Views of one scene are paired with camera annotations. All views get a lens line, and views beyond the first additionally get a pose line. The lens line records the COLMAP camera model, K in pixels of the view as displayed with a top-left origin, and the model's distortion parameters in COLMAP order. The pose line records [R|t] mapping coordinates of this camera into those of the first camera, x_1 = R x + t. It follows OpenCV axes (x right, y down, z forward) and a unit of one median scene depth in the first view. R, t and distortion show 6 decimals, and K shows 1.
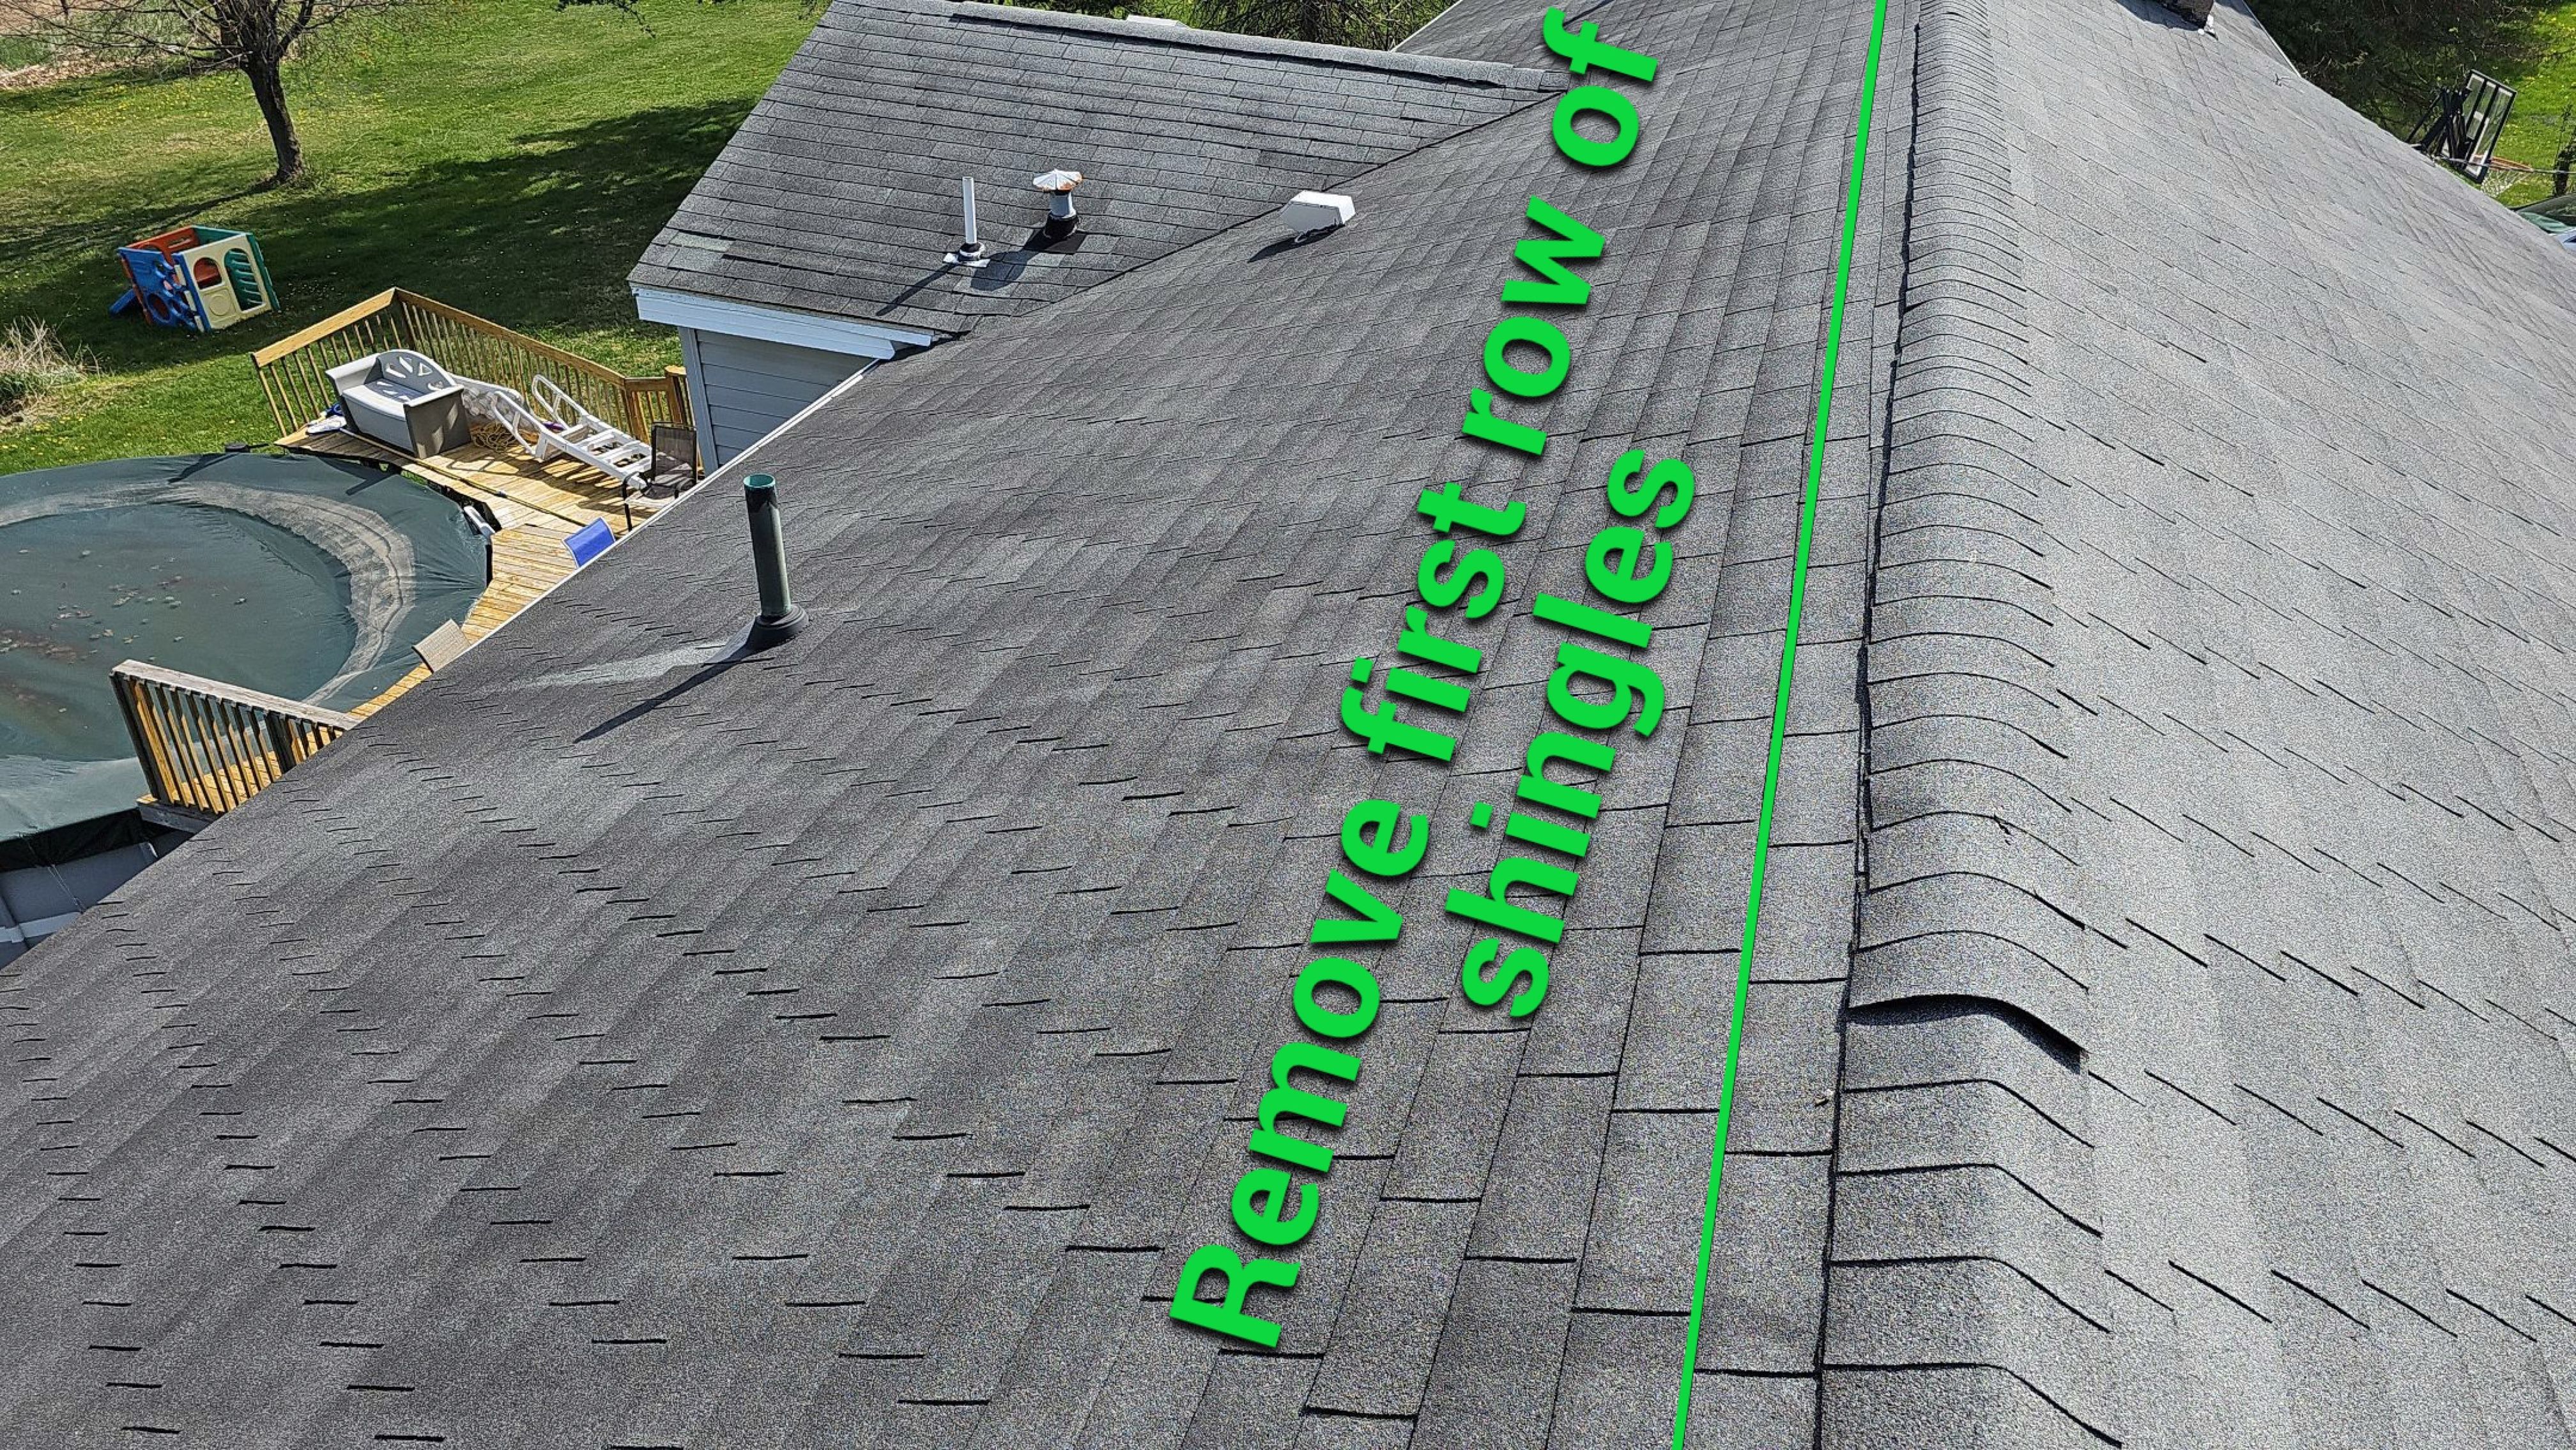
lens RADIAL K [[1710.1, 0, 1288.0], [0, 1710.1, 725.0], [0, 0, 1]] dist [0.064517, -0.059575]
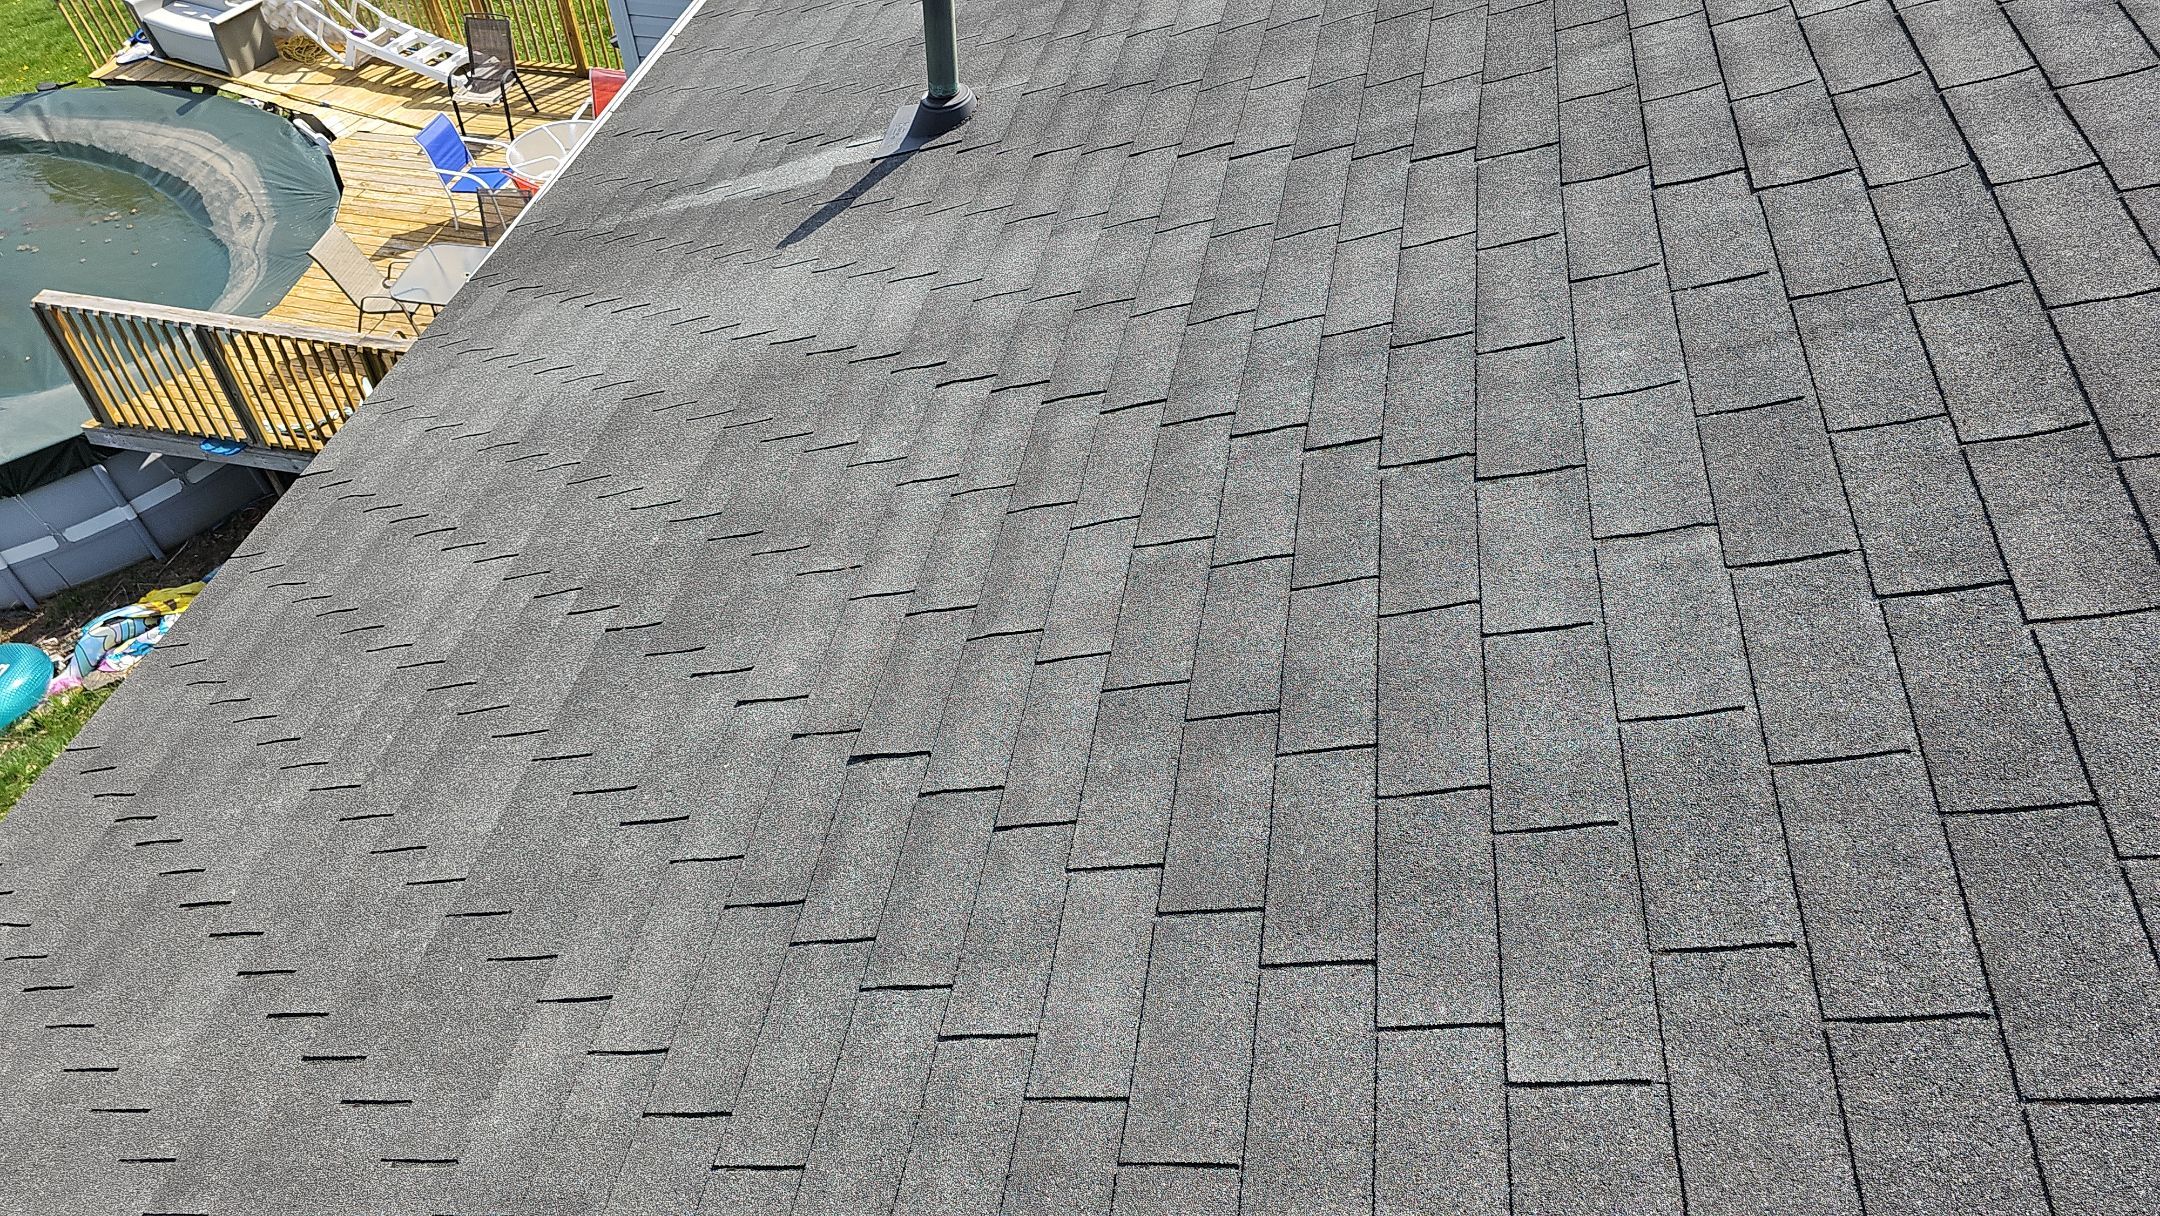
lens RADIAL K [[1436.2, 0, 1080.0], [0, 1436.2, 608.0], [0, 0, 1]] dist [0.055274, -0.051489]
pose [[0.991904, -0.117671, 0.047755, -0.489068], [0.104056, 0.968662, 0.225534, 0.059367], [-0.072797, -0.218739, 0.973064, 0.286103]]
